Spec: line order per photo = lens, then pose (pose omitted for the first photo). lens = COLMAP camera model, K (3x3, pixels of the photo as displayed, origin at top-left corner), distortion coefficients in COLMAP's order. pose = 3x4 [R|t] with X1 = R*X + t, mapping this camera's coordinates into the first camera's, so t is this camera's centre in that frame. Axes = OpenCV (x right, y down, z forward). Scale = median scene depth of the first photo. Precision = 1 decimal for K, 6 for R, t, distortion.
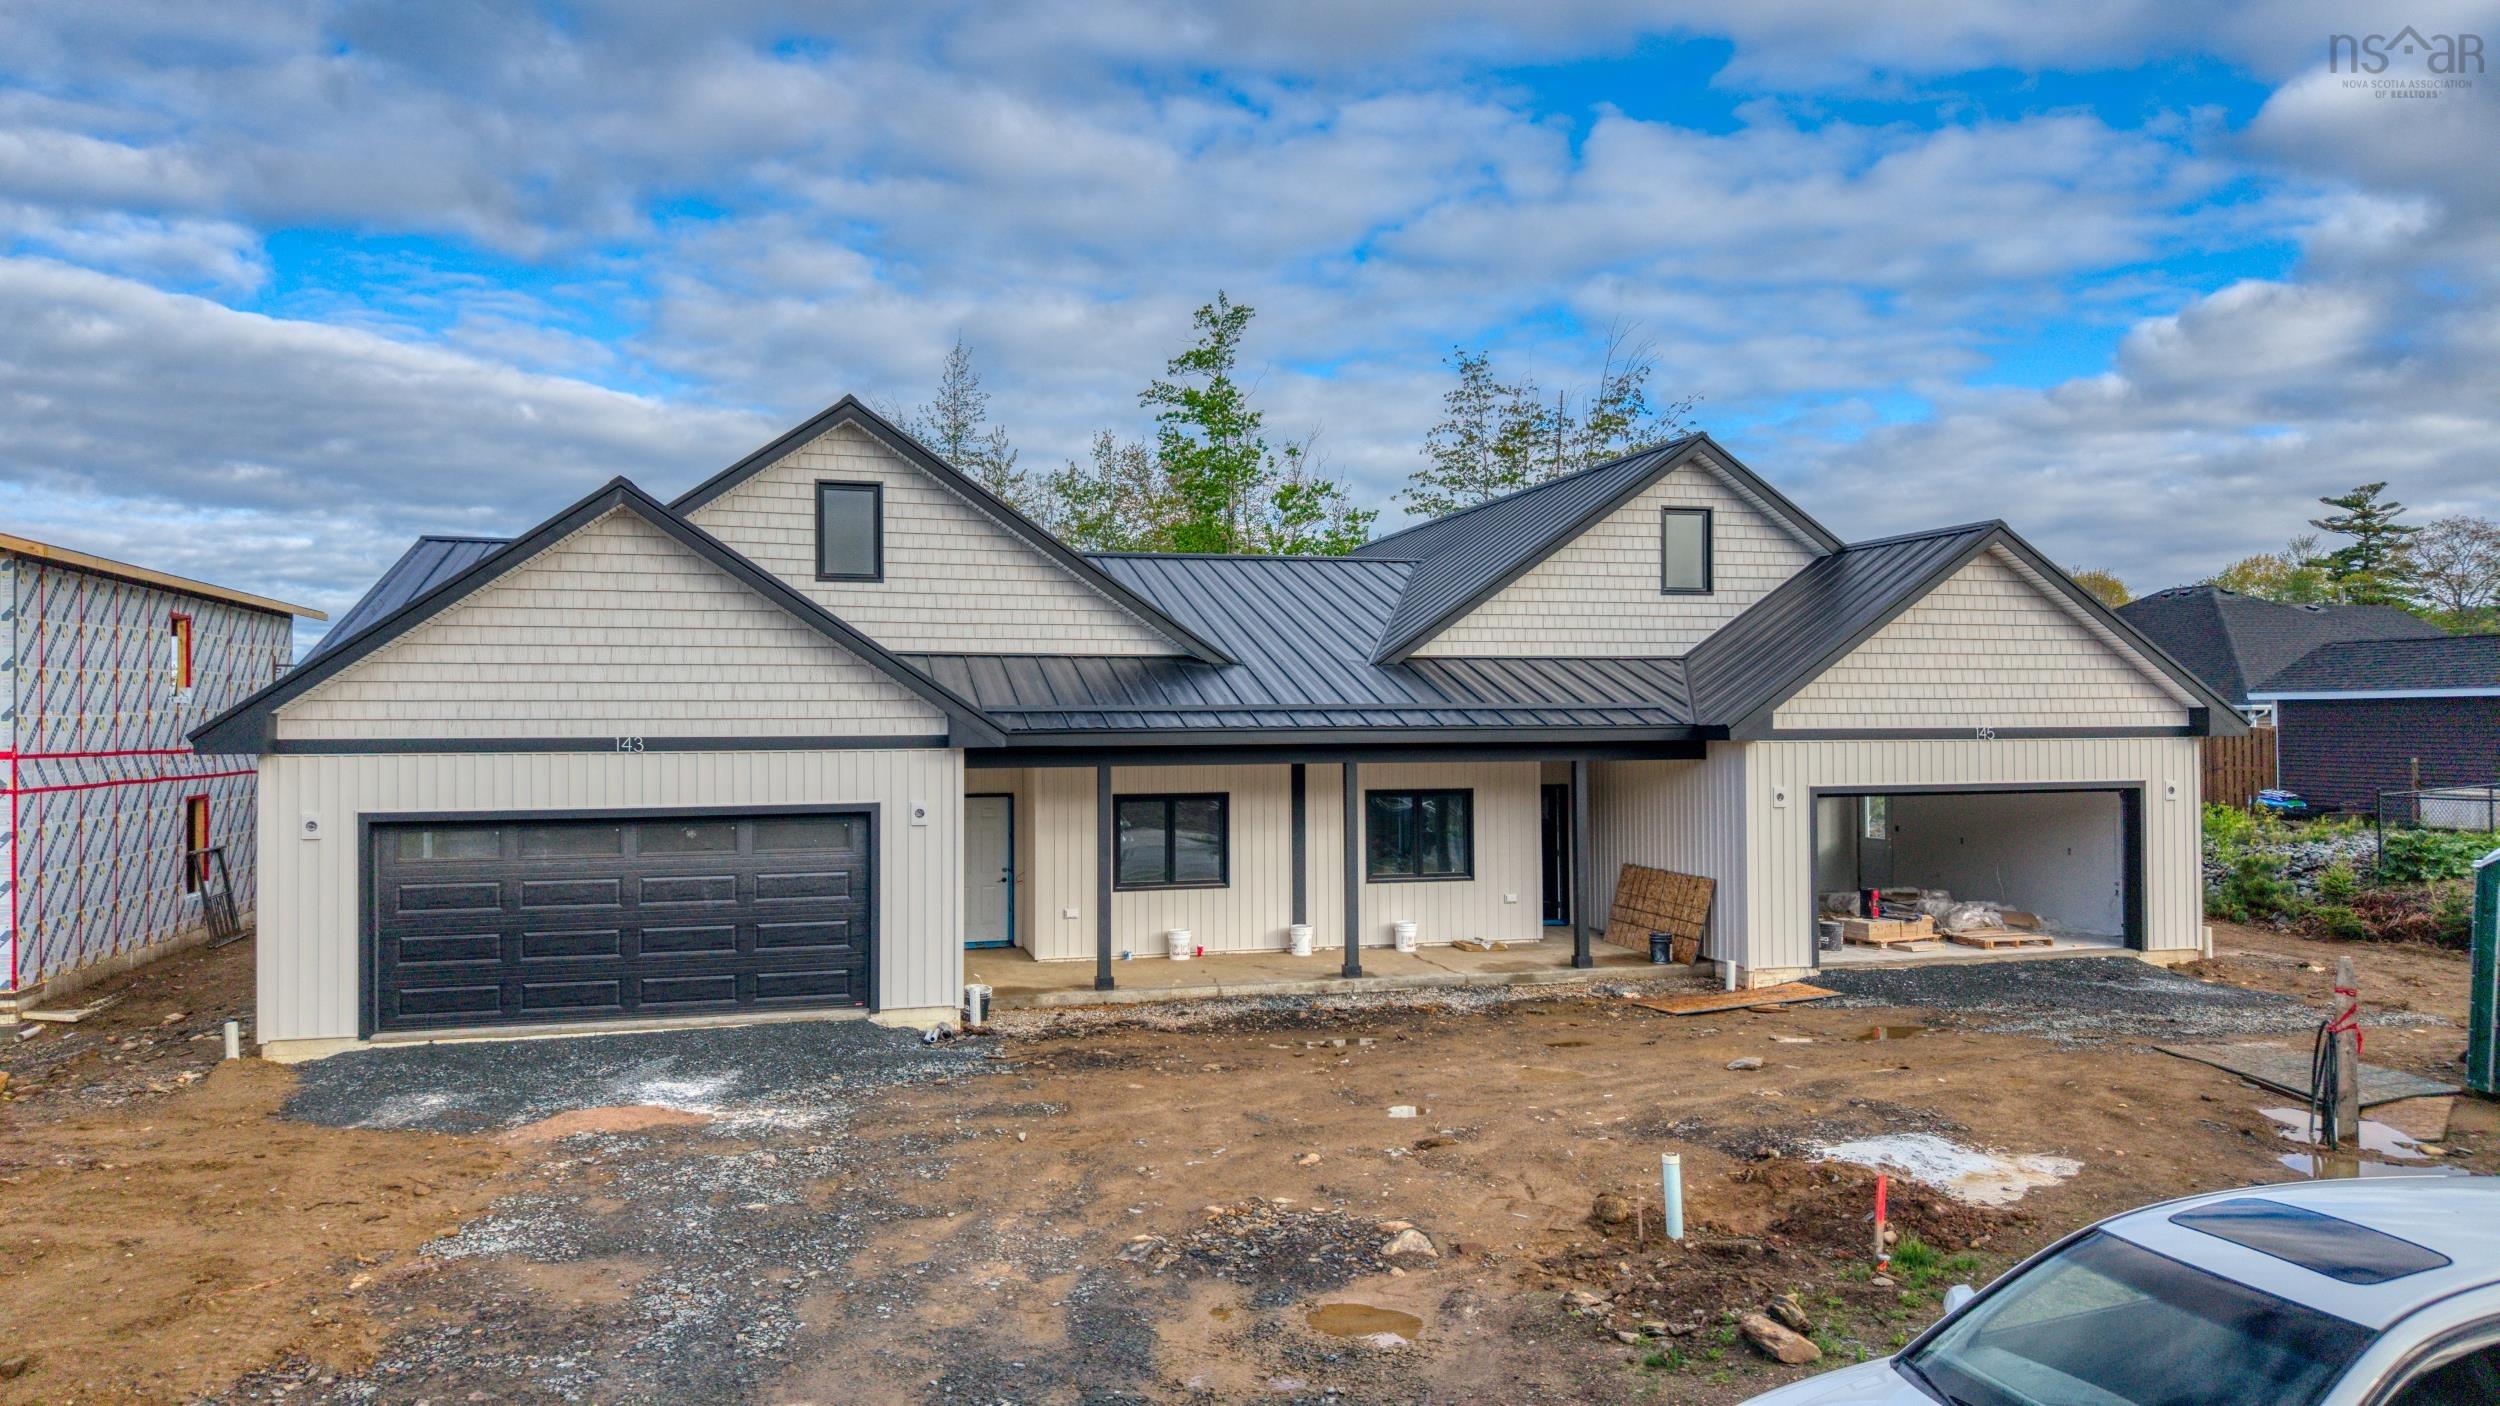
lens RADIAL K [[1671.3, 0, 1250.0], [0, 1671.3, 703.0], [0, 0, 1]] dist [0.034283, -0.048501]
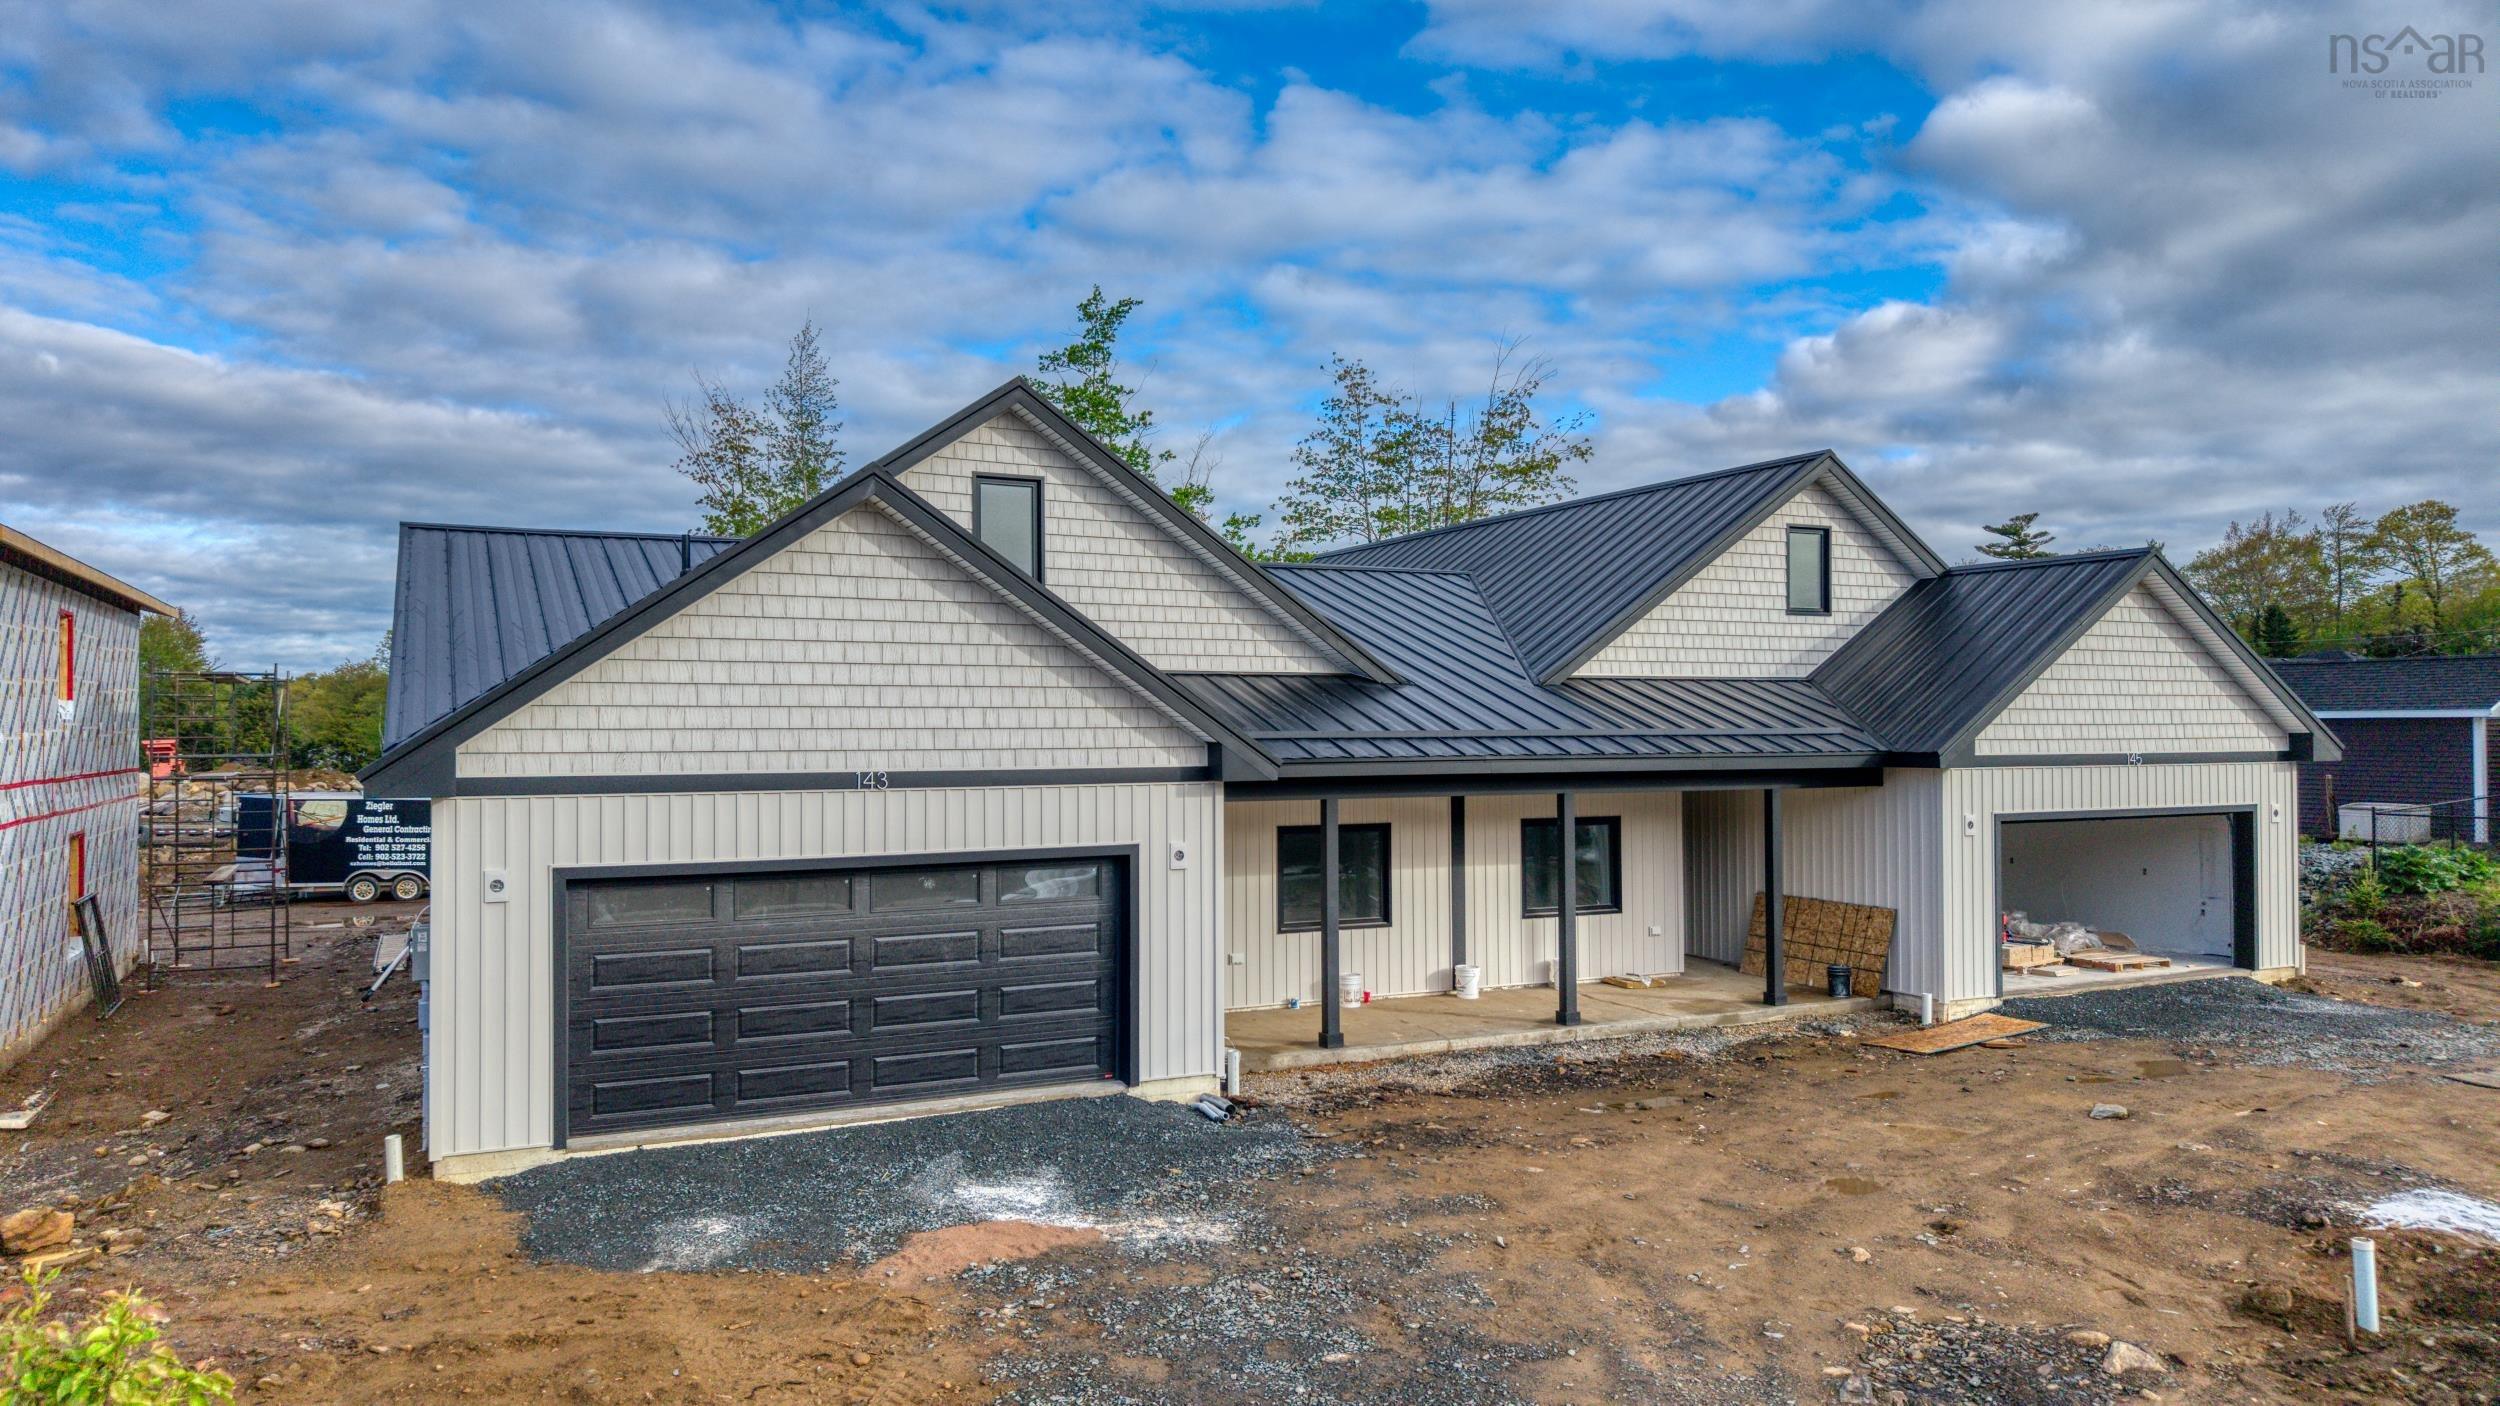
lens RADIAL K [[1845.1, 0, 1250.0], [0, 1845.1, 703.0], [0, 0, 1]] dist [0.113229, -0.277846]
pose [[0.972130, 0.002512, 0.234431, -0.335060], [-0.000265, 0.999954, -0.009615, -0.004369], [-0.234444, 0.009285, 0.972085, 0.038421]]
